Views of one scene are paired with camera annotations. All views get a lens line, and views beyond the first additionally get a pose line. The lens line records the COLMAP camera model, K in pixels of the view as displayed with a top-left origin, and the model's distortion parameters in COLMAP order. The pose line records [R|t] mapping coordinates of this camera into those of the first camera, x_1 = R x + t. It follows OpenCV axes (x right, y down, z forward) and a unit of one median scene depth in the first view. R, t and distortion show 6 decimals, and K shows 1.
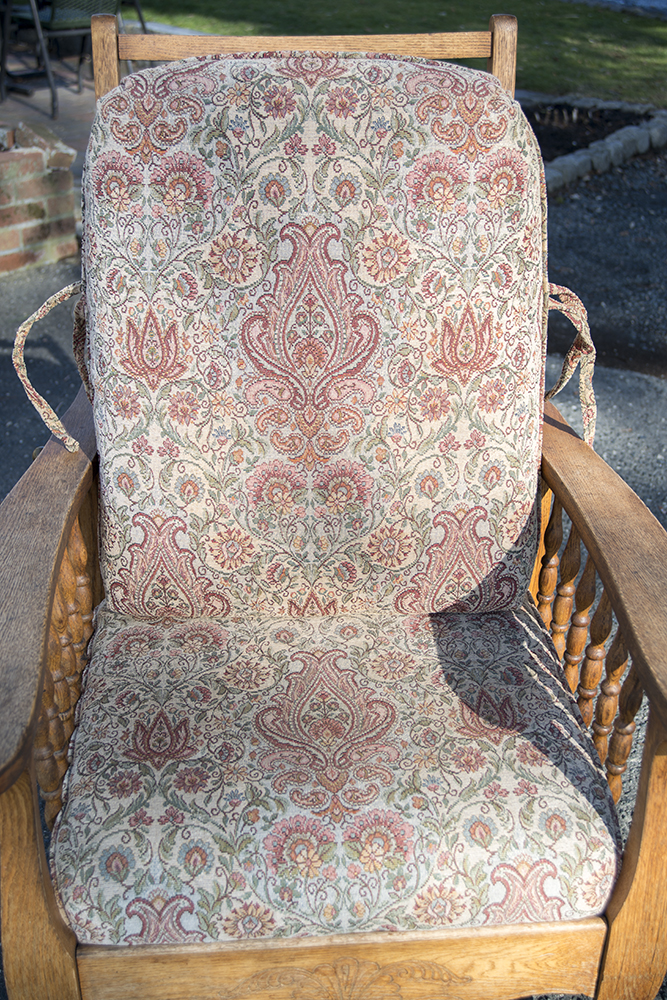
lens RADIAL K [[1240.3, 0, 327.7], [0, 1240.3, 497.8], [0, 0, 1]] dist [-0.046428, 0.000000]
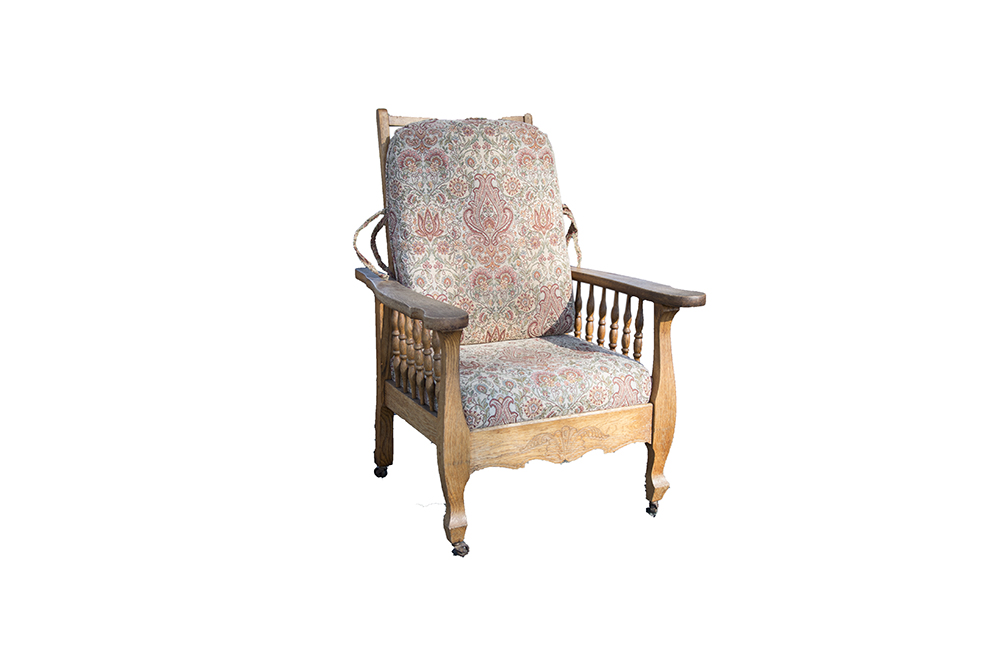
lens RADIAL K [[893.6, 0, 495.4], [0, 893.6, 330.8], [0, 0, 1]] dist [-0.088016, -0.000069]
pose [[0.931512, -0.084298, 0.353808, -0.728537], [0.186883, 0.945469, -0.266763, 0.634738], [-0.312027, 0.314613, 0.896470, -0.626589]]
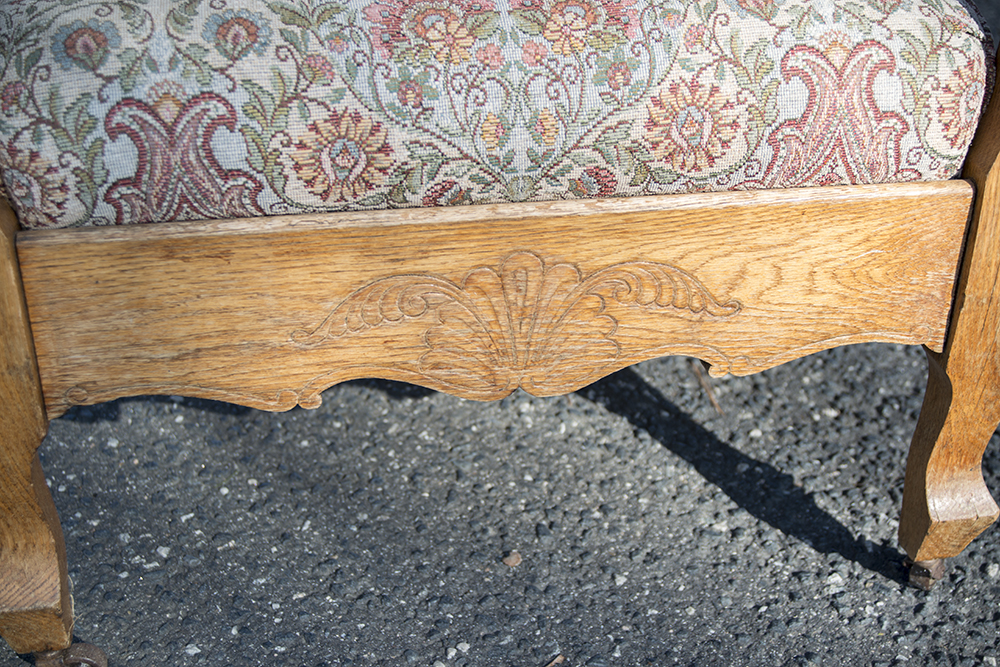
lens RADIAL K [[1343.8, 0, 497.8], [0, 1343.8, 354.2], [0, 0, 1]] dist [-0.043713, 0.000000]
pose [[0.996401, -0.042193, 0.073522, -0.041044], [0.041914, 0.999107, 0.005344, 0.408152], [-0.073682, -0.002243, 0.997279, 0.396026]]
